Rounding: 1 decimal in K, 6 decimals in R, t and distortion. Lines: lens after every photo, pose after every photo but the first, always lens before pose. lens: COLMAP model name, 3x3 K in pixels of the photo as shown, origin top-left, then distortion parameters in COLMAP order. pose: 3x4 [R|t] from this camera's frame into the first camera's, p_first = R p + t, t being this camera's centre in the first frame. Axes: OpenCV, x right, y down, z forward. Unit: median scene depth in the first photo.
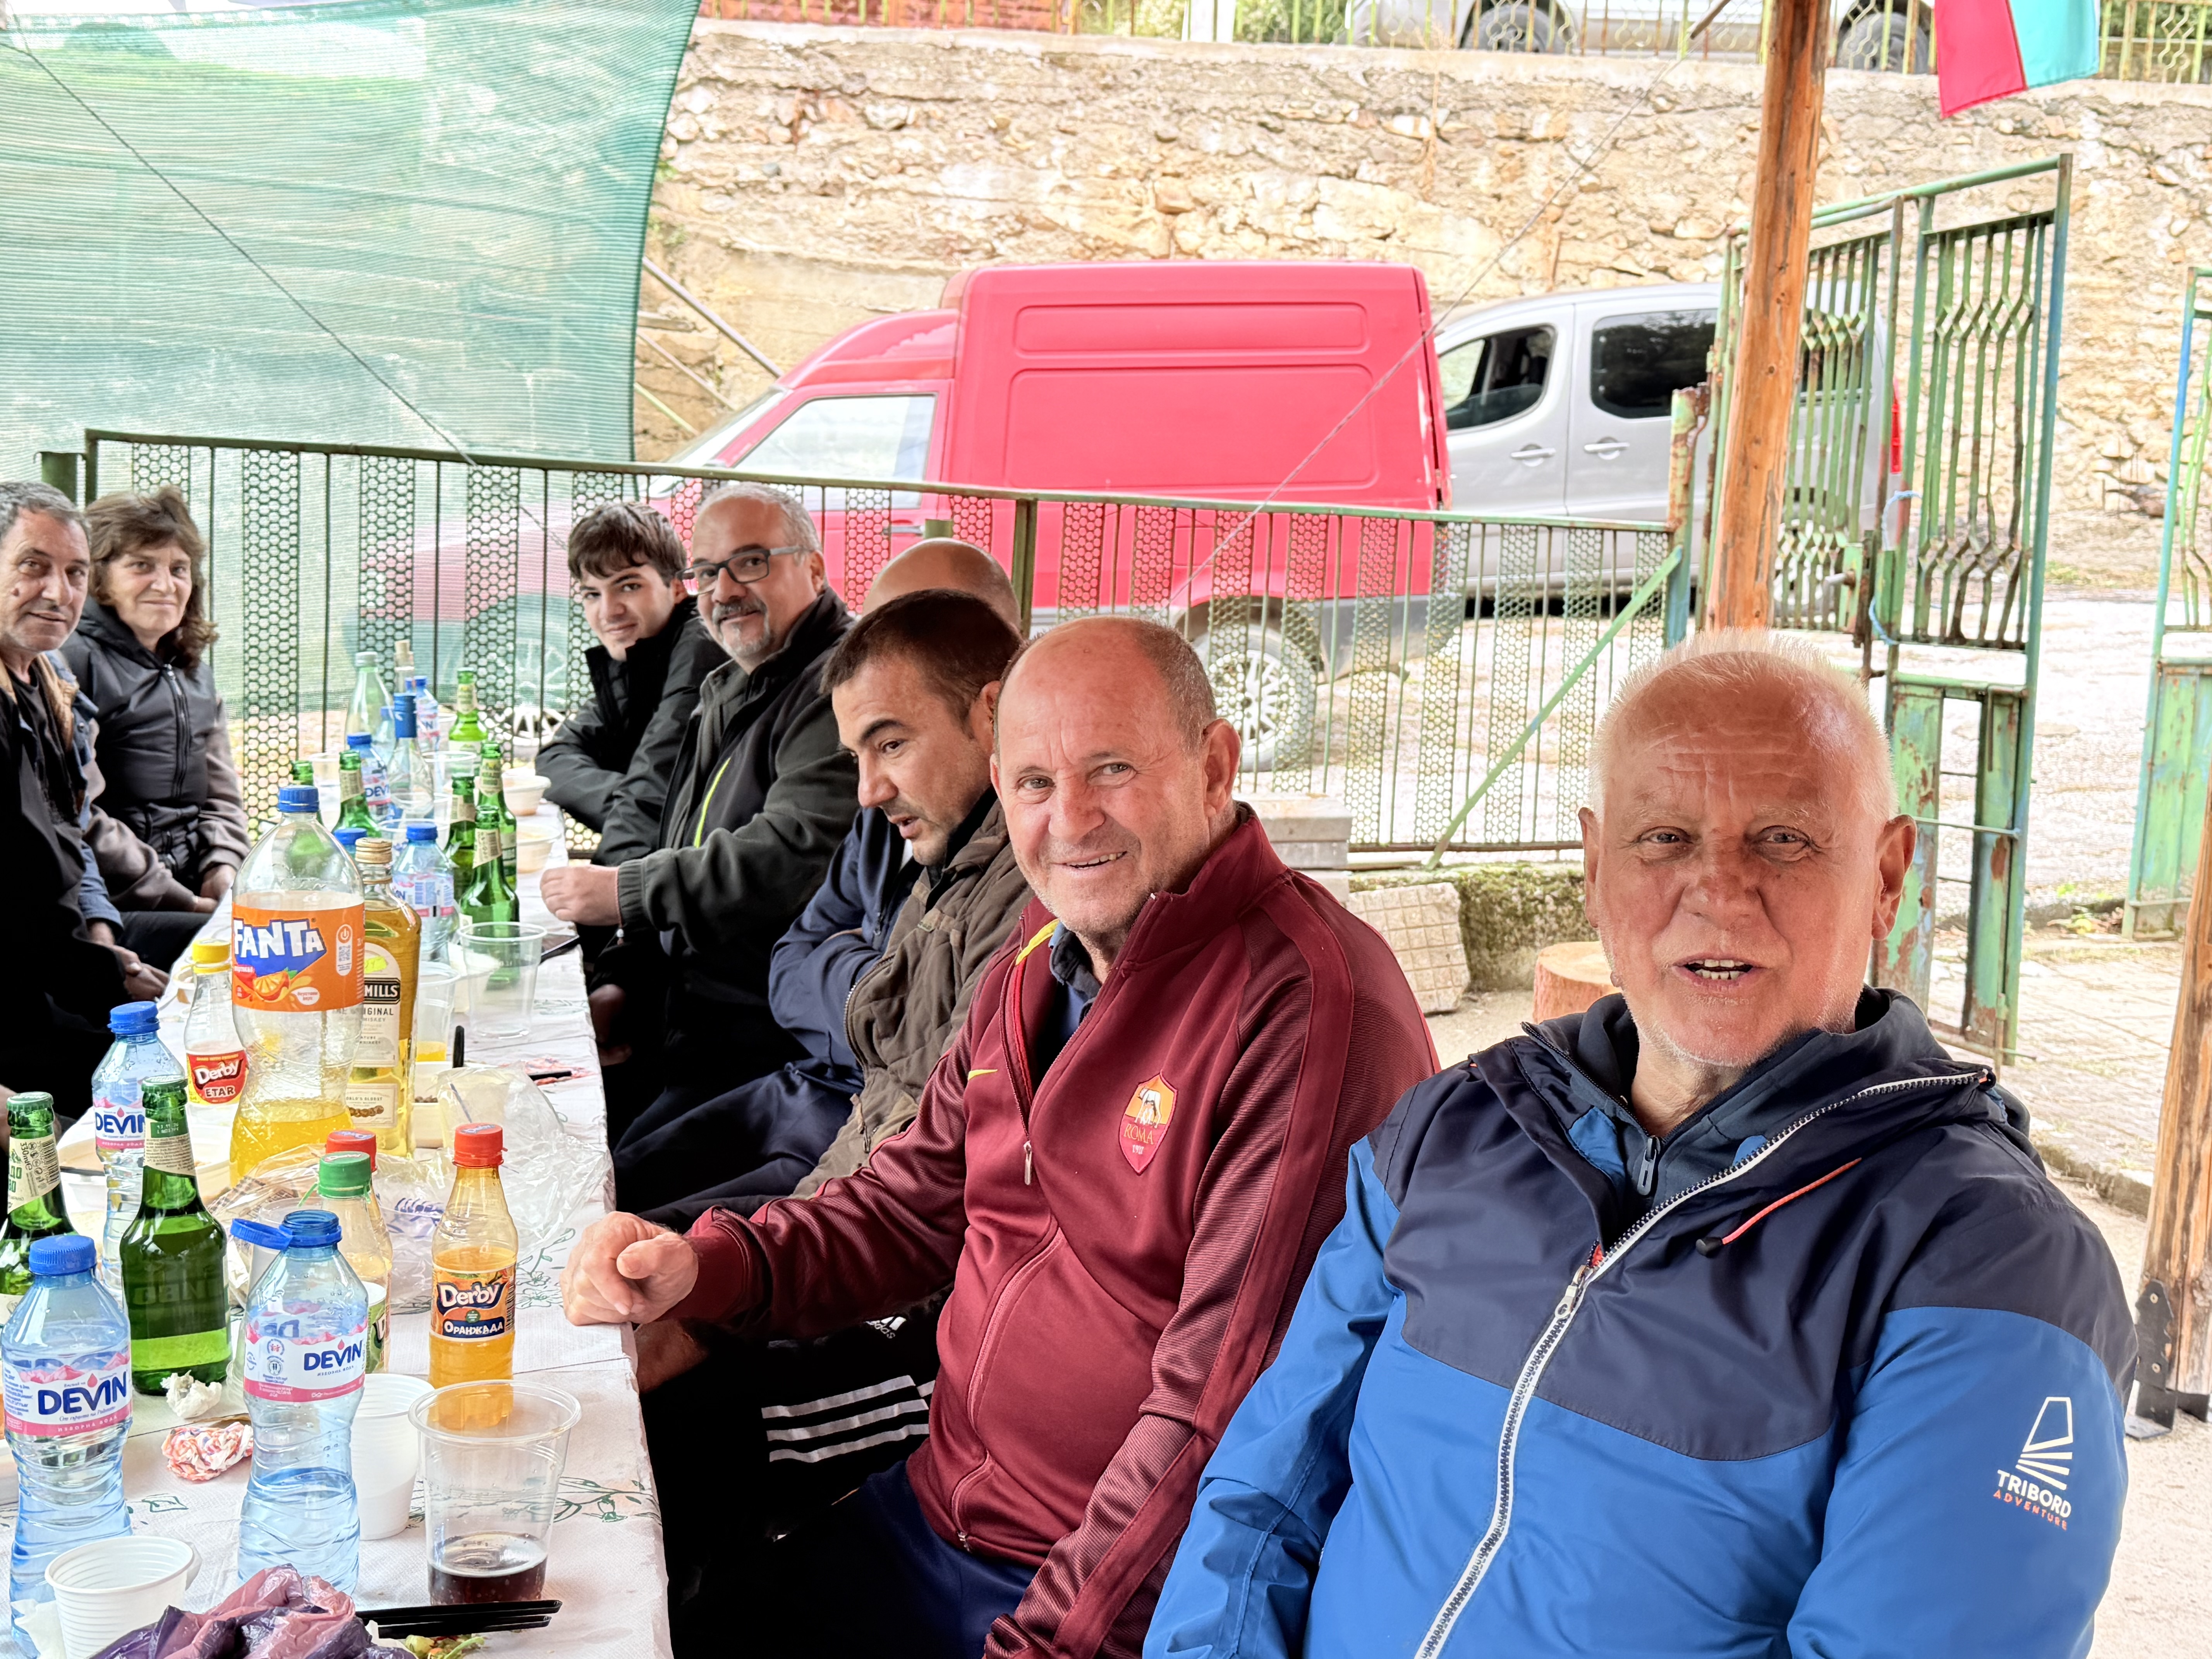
lens RADIAL K [[2575.9, 0, 1114.8], [0, 2575.9, 836.2], [0, 0, 1]] dist [0.210779, -0.508444]
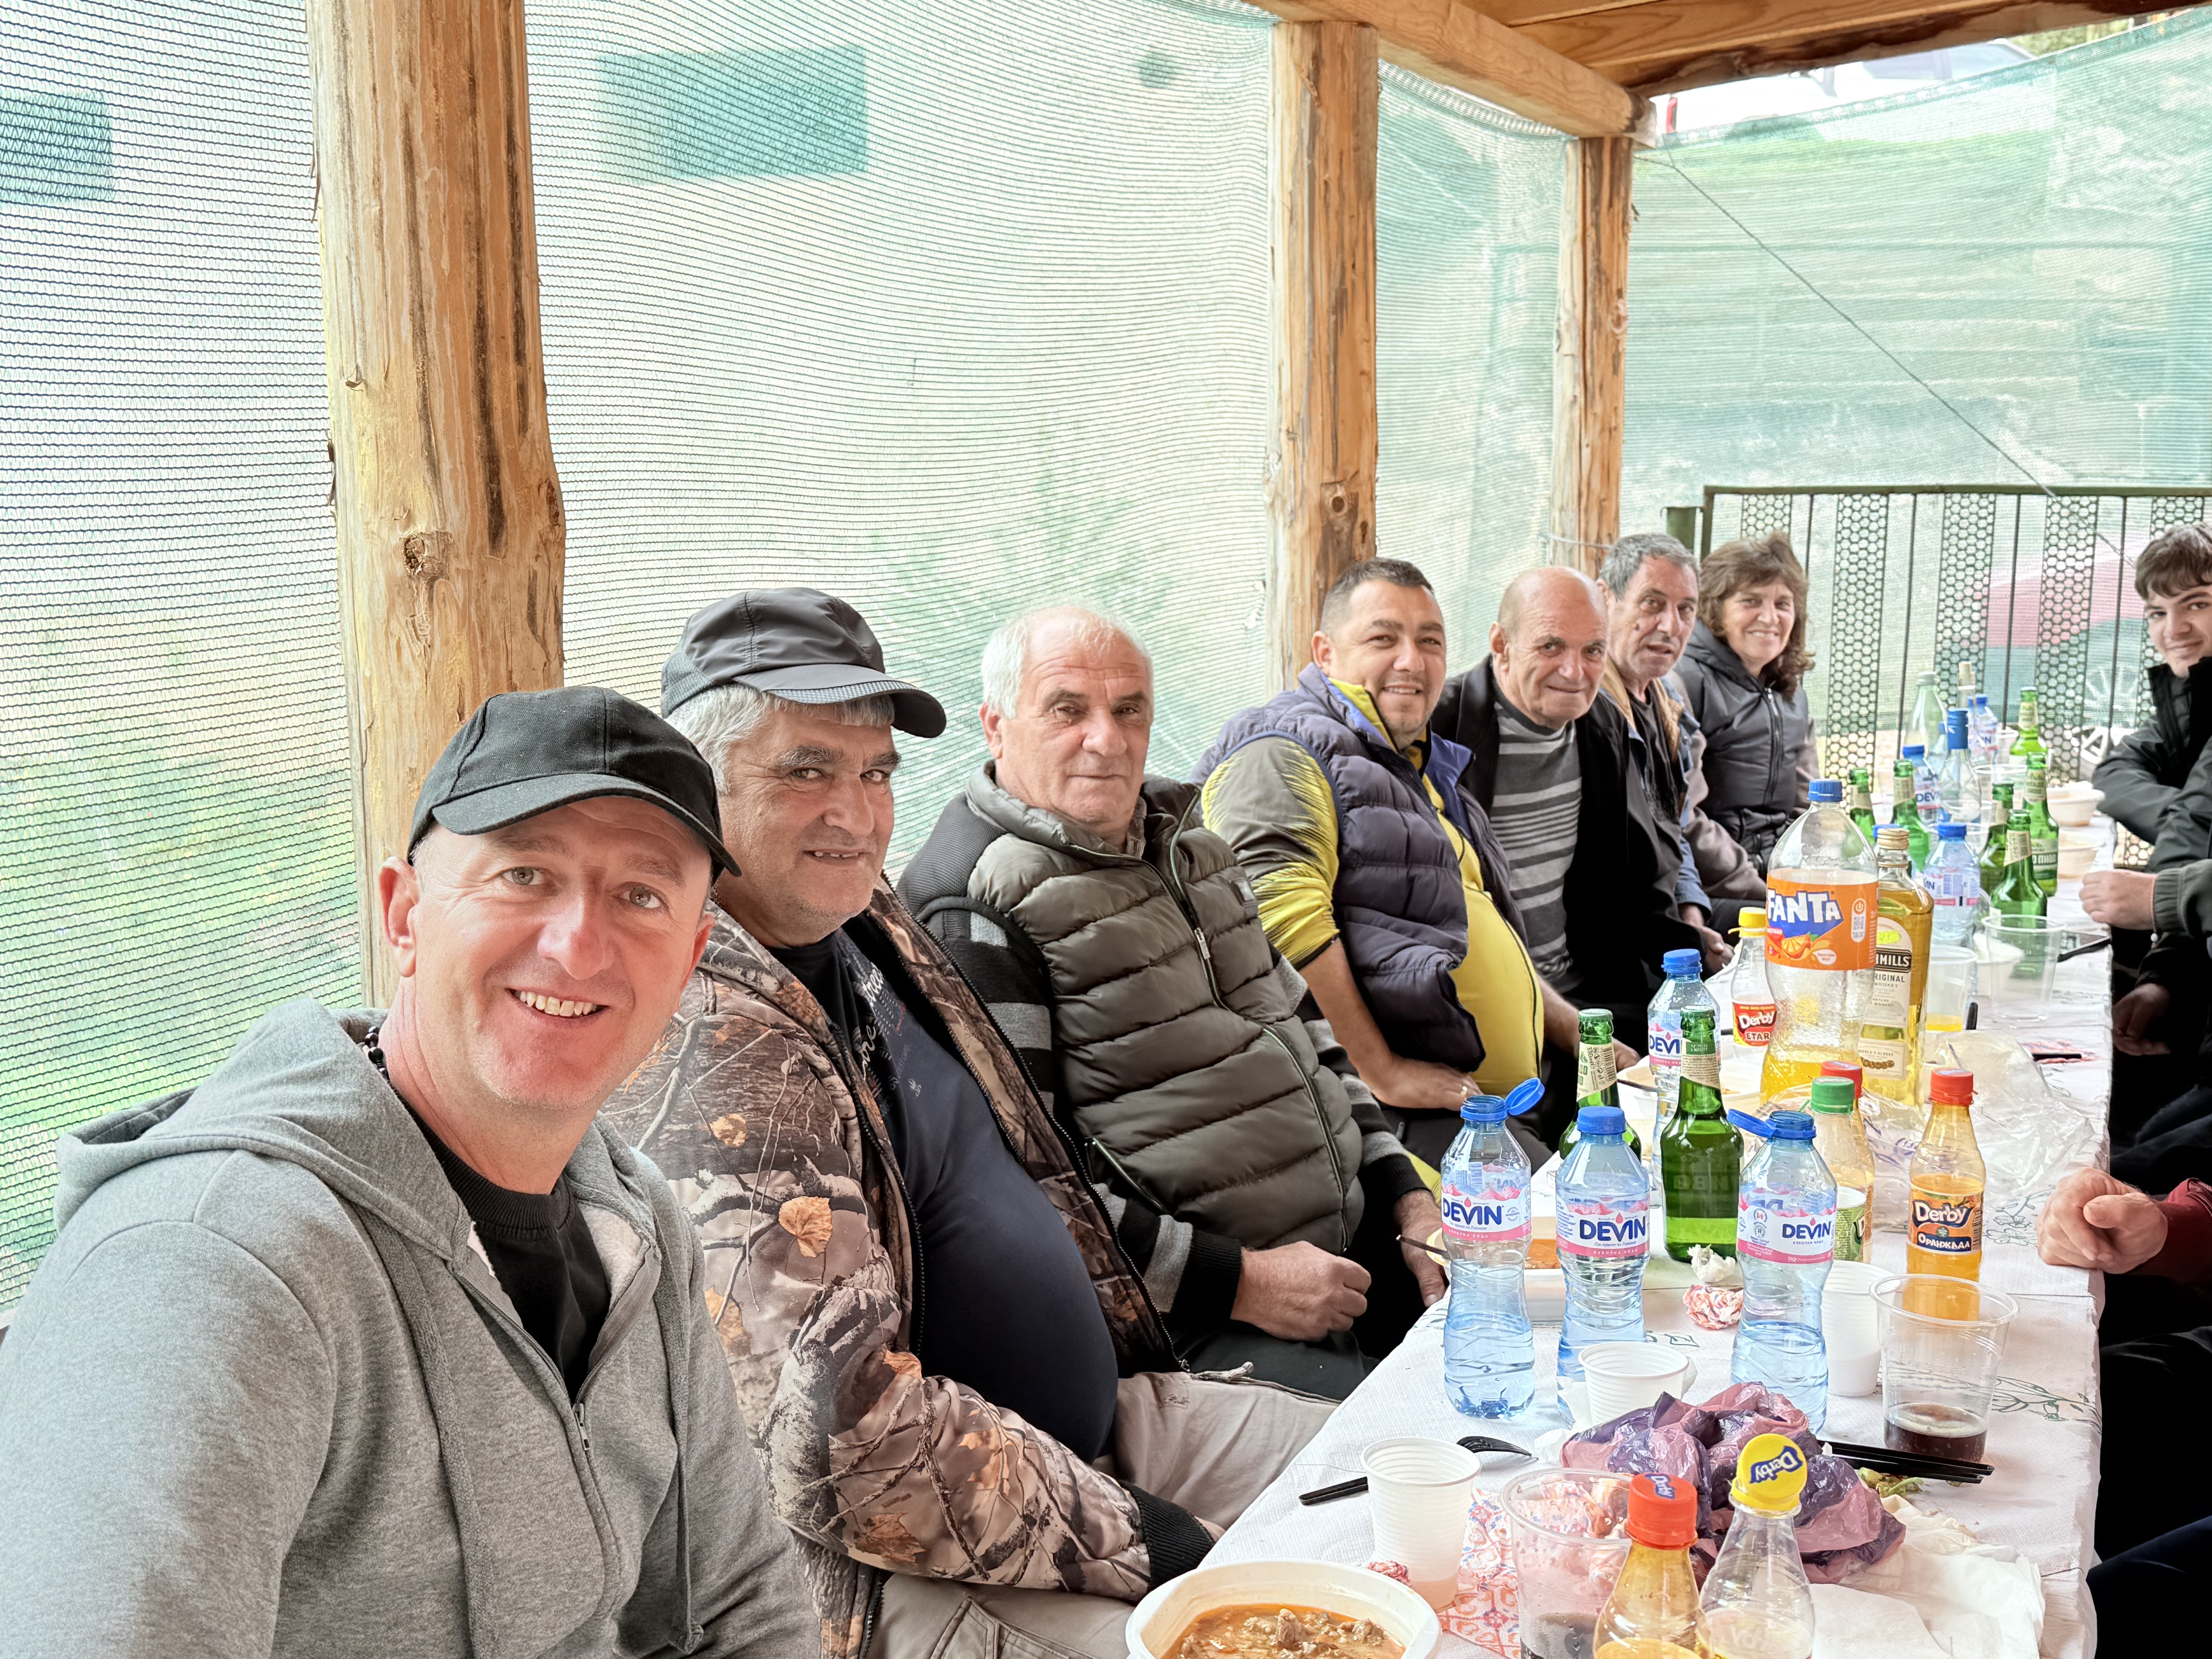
lens RADIAL K [[2469.1, 0, 1112.3], [0, 2469.1, 844.1], [0, 0, 1]] dist [0.182224, -0.419815]
pose [[0.817258, 0.034115, -0.575261, 0.036530], [-0.037906, 0.999267, 0.005407, 0.007941], [0.575024, 0.017387, 0.817952, -0.052462]]
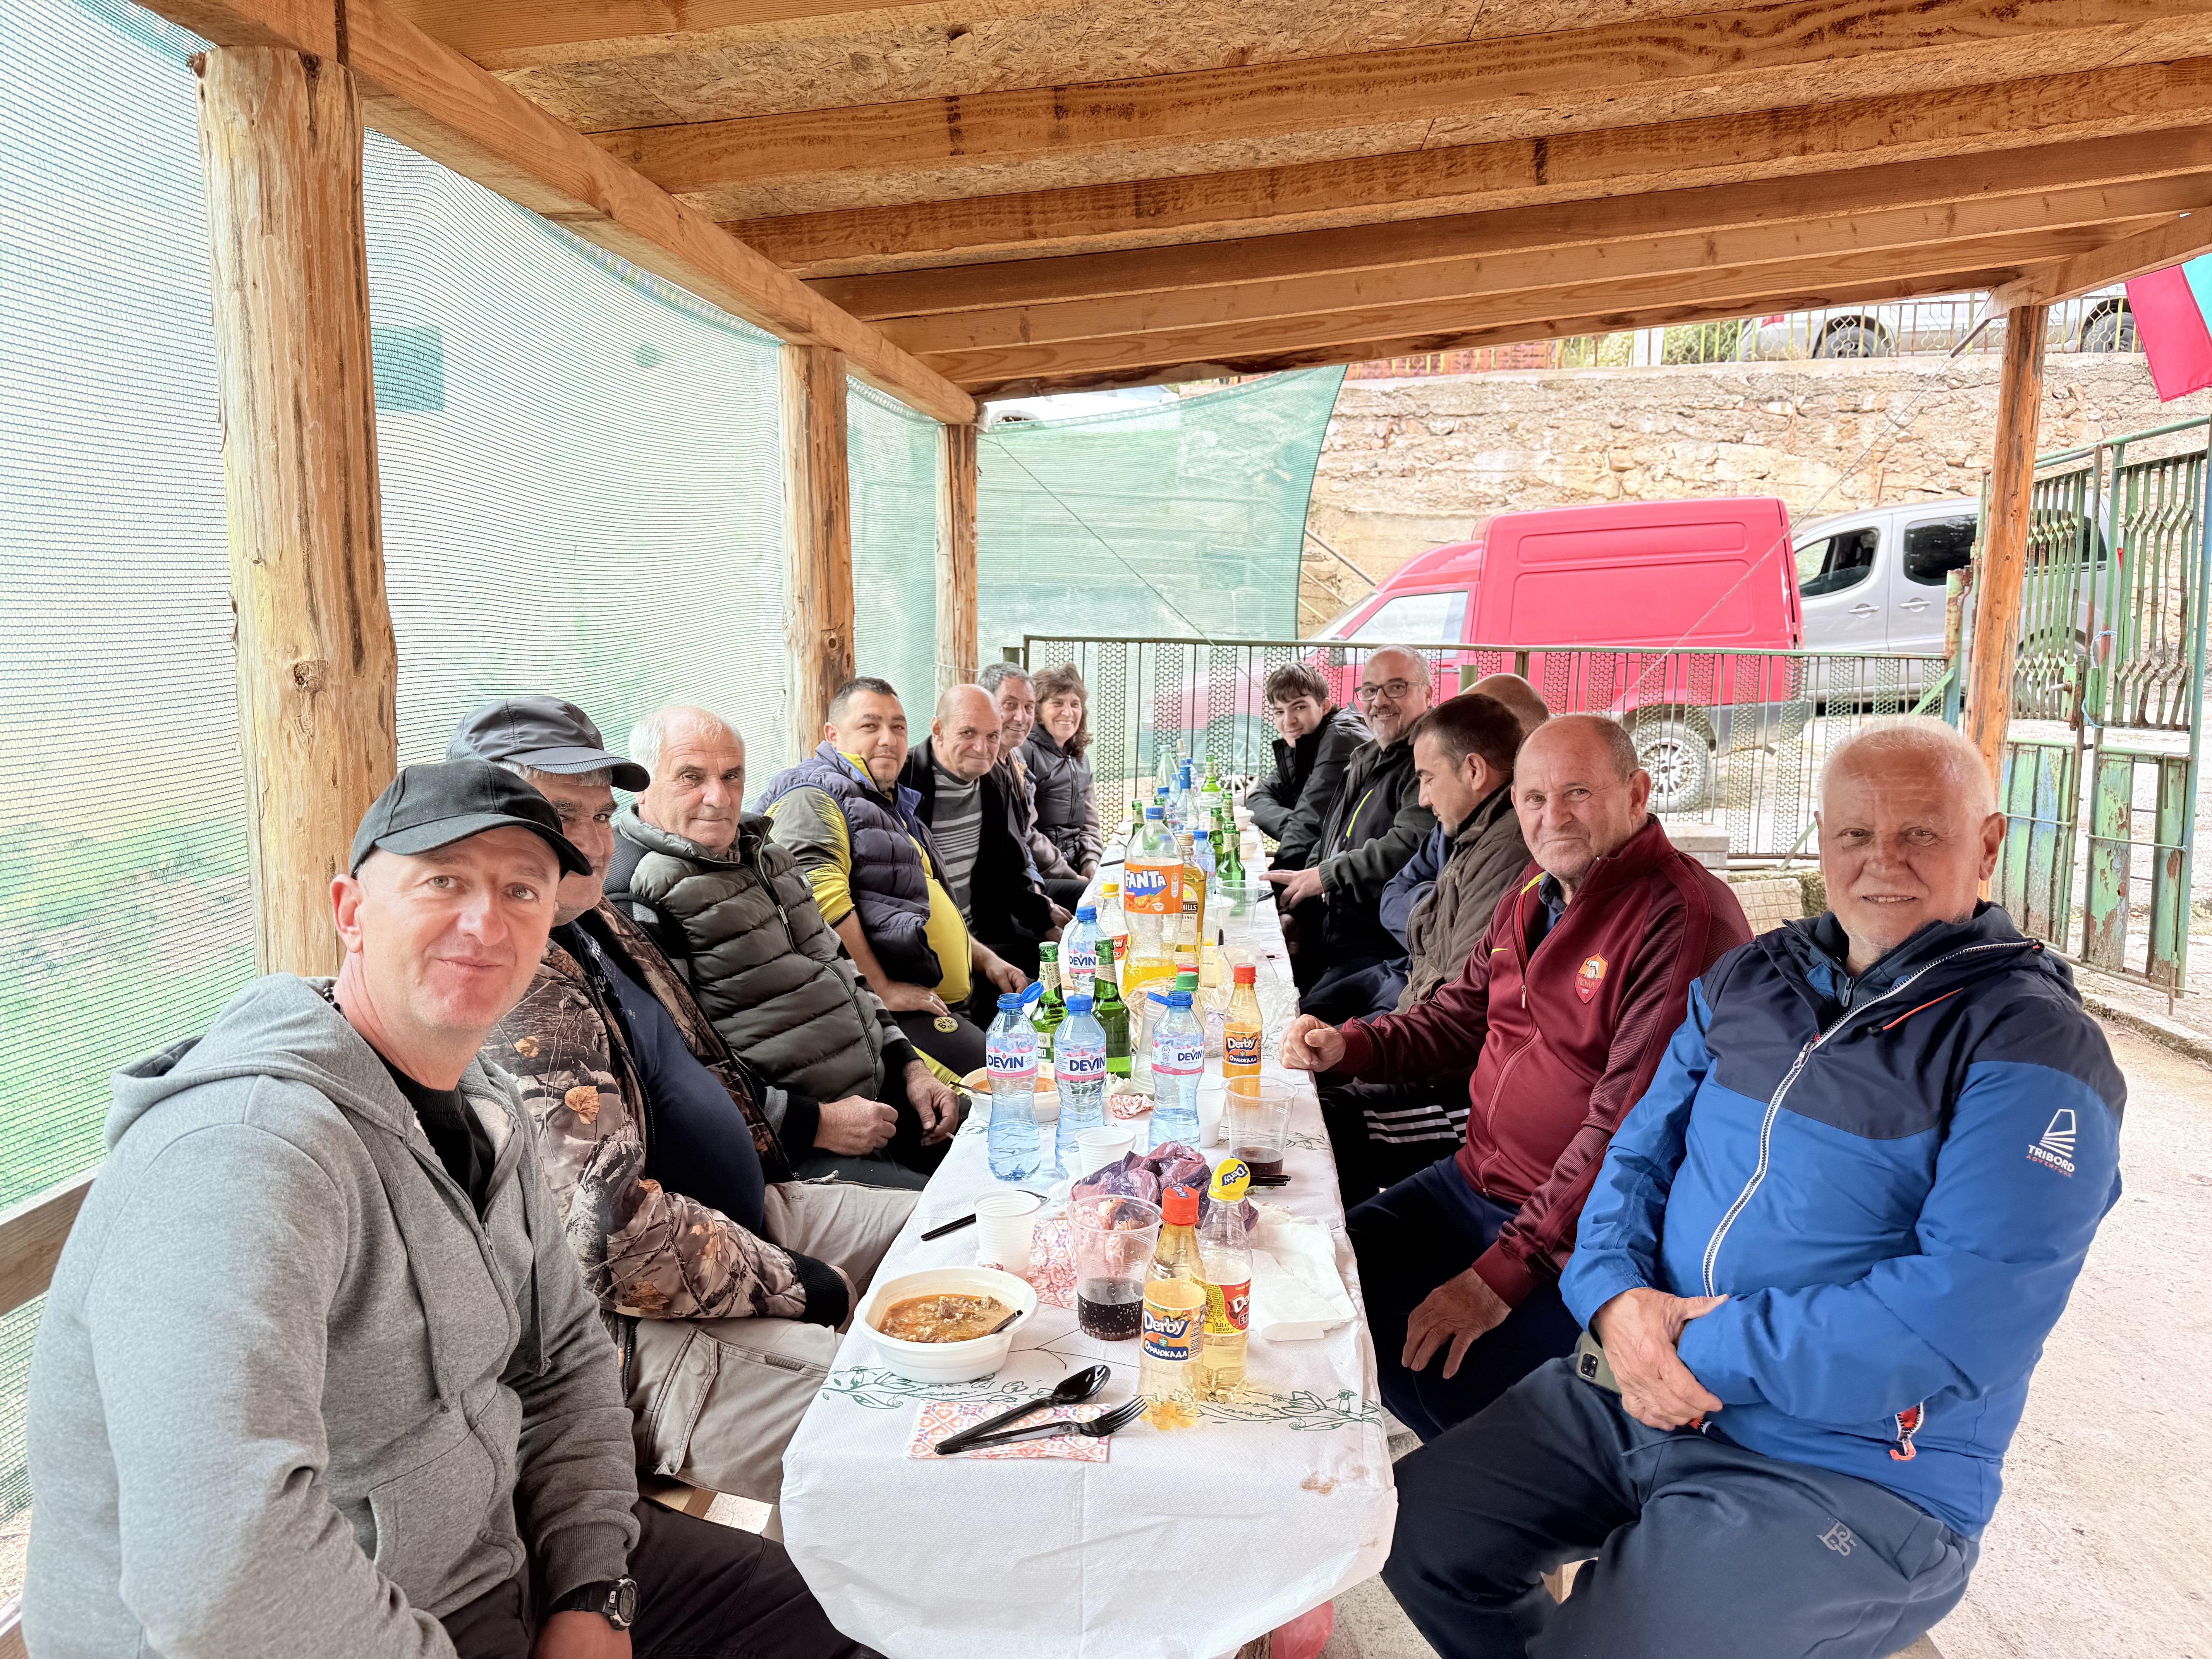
lens RADIAL K [[1564.8, 0, 1103.3], [0, 1564.8, 827.2], [0, 0, 1]] dist [0.134870, -0.214017]
pose [[0.956656, 0.002629, -0.291209, 0.006674], [-0.008244, 0.999803, -0.018055, 0.009906], [0.291104, 0.019673, 0.956489, -0.103085]]
